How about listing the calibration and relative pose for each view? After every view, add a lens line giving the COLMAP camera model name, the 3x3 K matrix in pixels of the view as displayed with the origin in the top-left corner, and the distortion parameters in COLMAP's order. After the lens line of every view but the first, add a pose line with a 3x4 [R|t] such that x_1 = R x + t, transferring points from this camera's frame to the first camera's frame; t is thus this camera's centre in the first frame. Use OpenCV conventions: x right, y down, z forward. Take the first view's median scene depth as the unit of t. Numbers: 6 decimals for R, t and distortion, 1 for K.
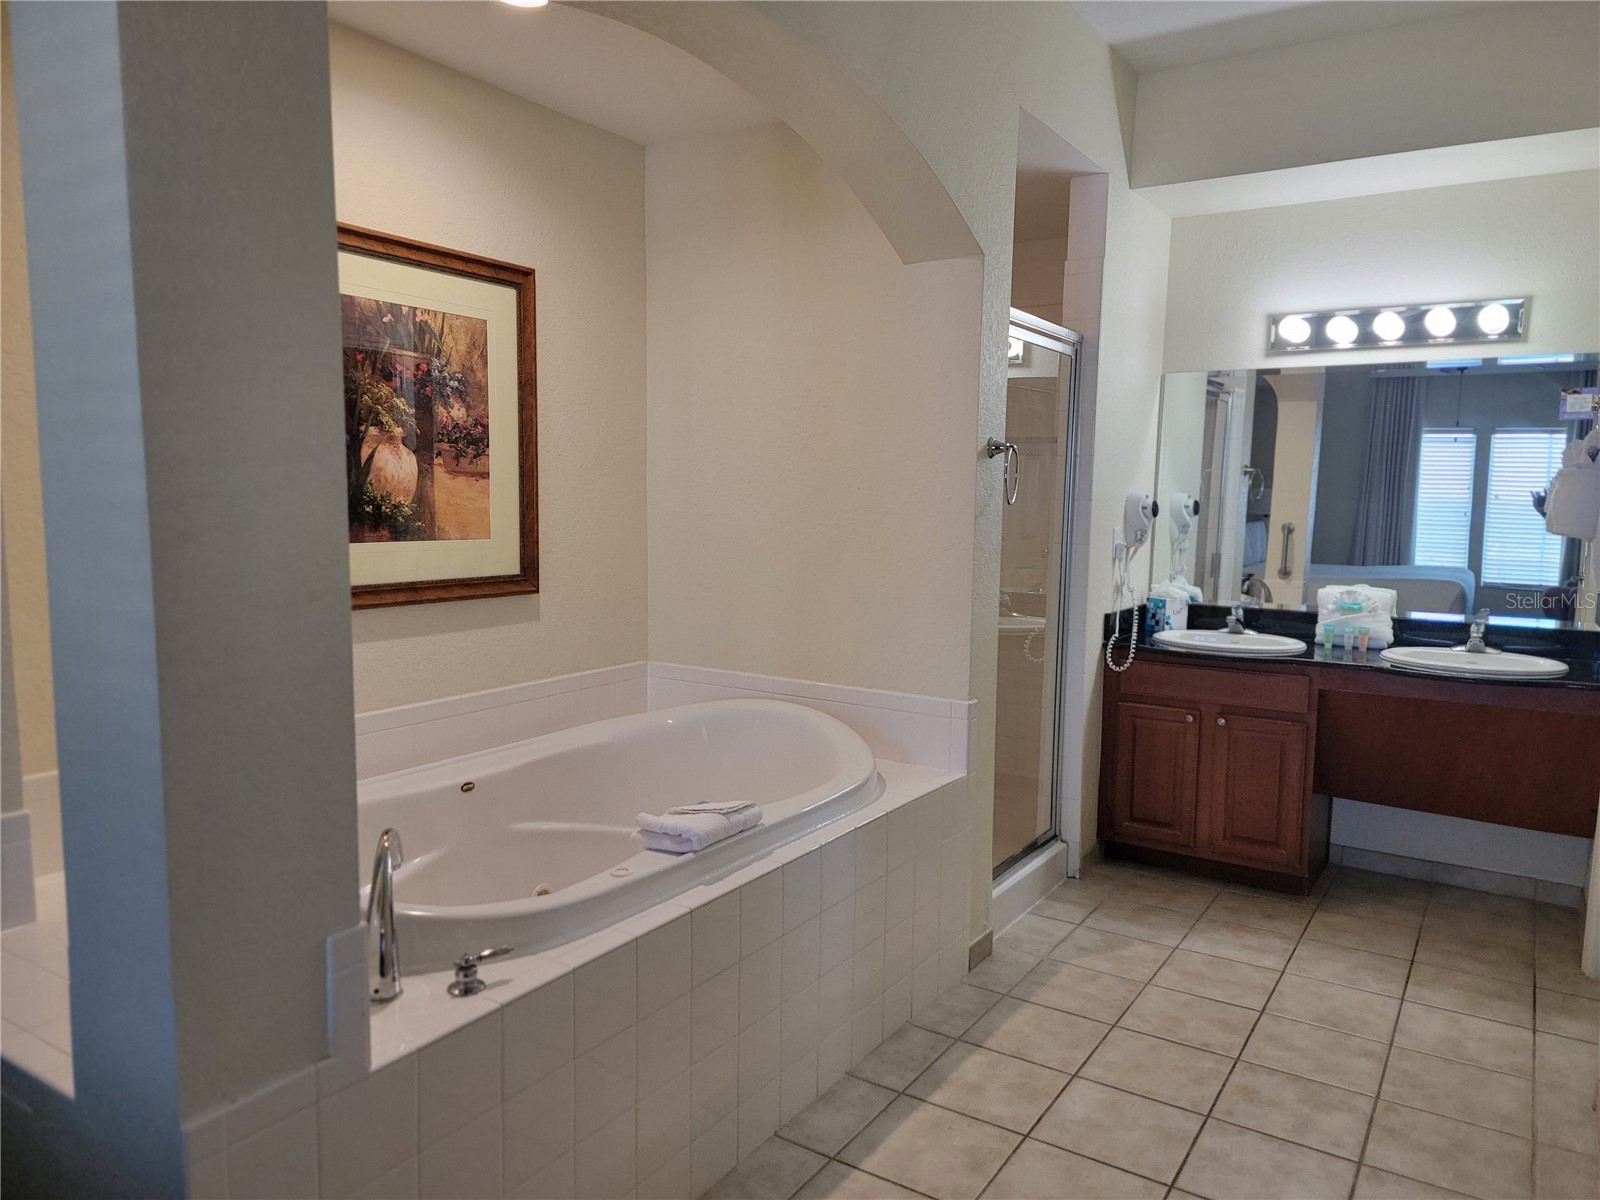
lens RADIAL K [[1118.2, 0, 792.5], [0, 1118.2, 605.6], [0, 0, 1]] dist [0.074592, -0.065471]
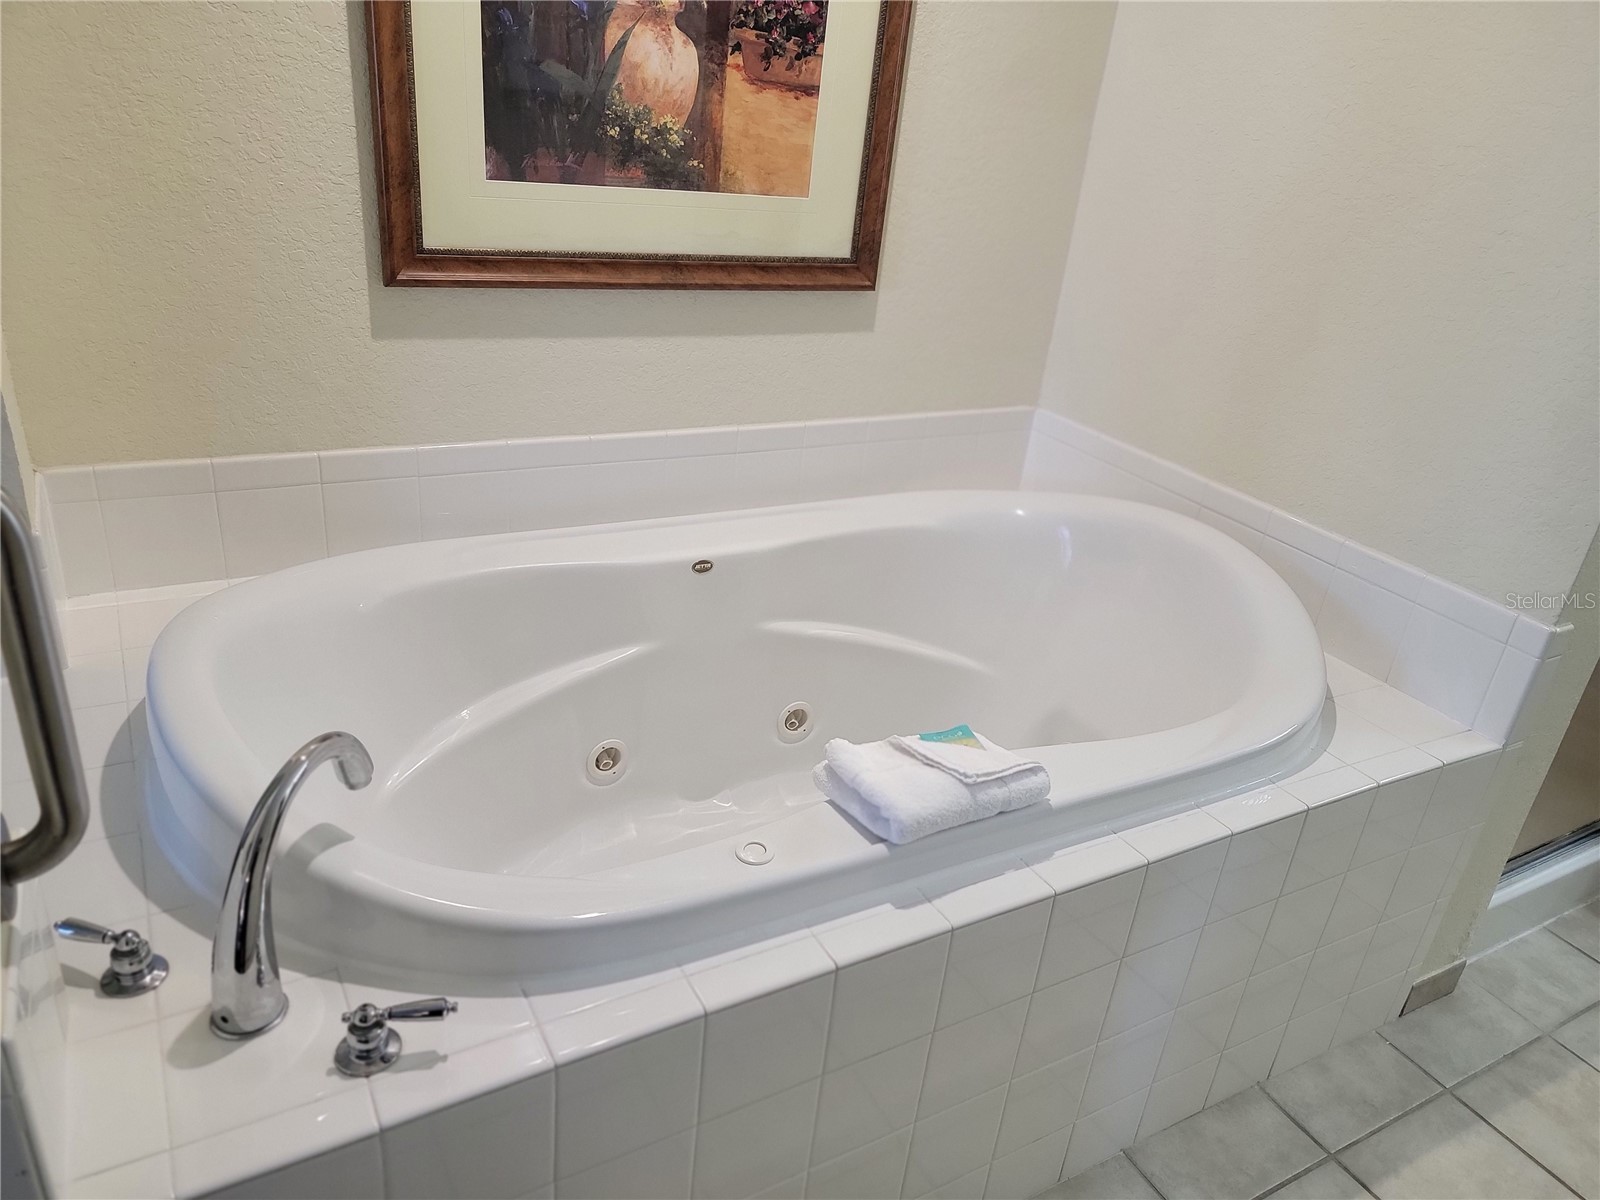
lens RADIAL K [[1118.2, 0, 801.1], [0, 1118.2, 609.8], [0, 0, 1]] dist [0.074592, -0.065471]
pose [[0.889530, 0.260937, -0.375032, 0.041120], [-0.130990, 0.932056, 0.337806, -0.059452], [0.437697, -0.251363, 0.863272, 0.381001]]
